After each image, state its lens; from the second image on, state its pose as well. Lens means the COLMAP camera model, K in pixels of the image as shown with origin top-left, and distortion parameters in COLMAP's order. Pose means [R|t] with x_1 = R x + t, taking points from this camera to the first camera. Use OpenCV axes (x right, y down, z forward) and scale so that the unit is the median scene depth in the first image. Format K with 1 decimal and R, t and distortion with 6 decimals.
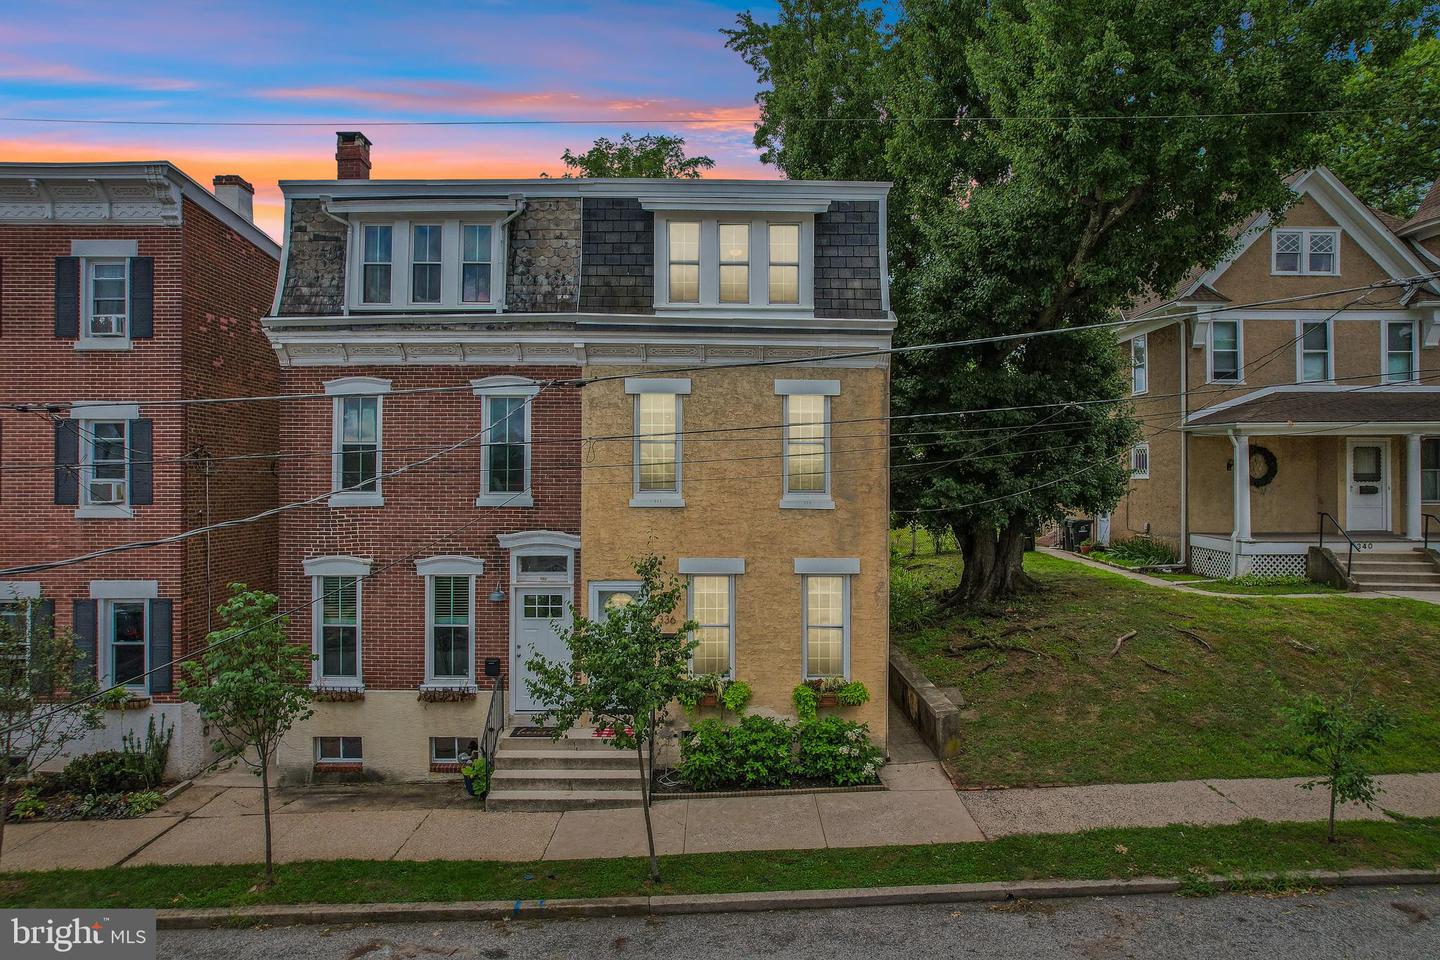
lens RADIAL K [[909.5, 0, 723.7], [0, 909.5, 494.2], [0, 0, 1]] dist [-0.089894, 0.081706]
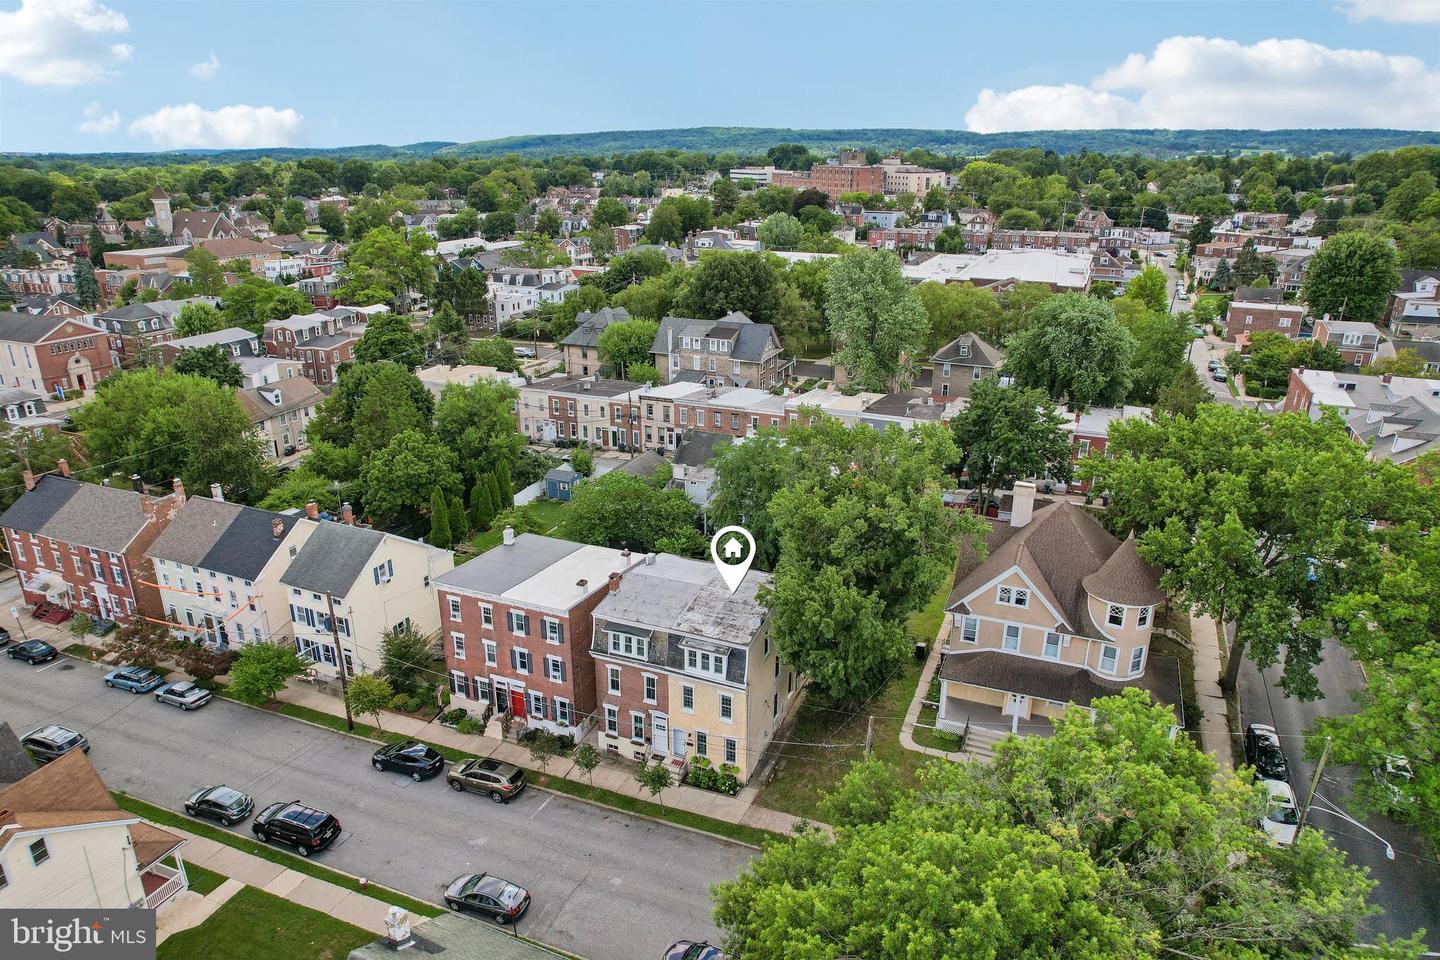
lens RADIAL K [[909.5, 0, 723.7], [0, 909.5, 494.2], [0, 0, 1]] dist [-0.089894, 0.081706]
pose [[0.919988, 0.138974, -0.366482, 1.272992], [-0.005523, 0.939532, 0.342416, -2.060791], [0.391908, -0.312994, 0.865126, -1.818556]]
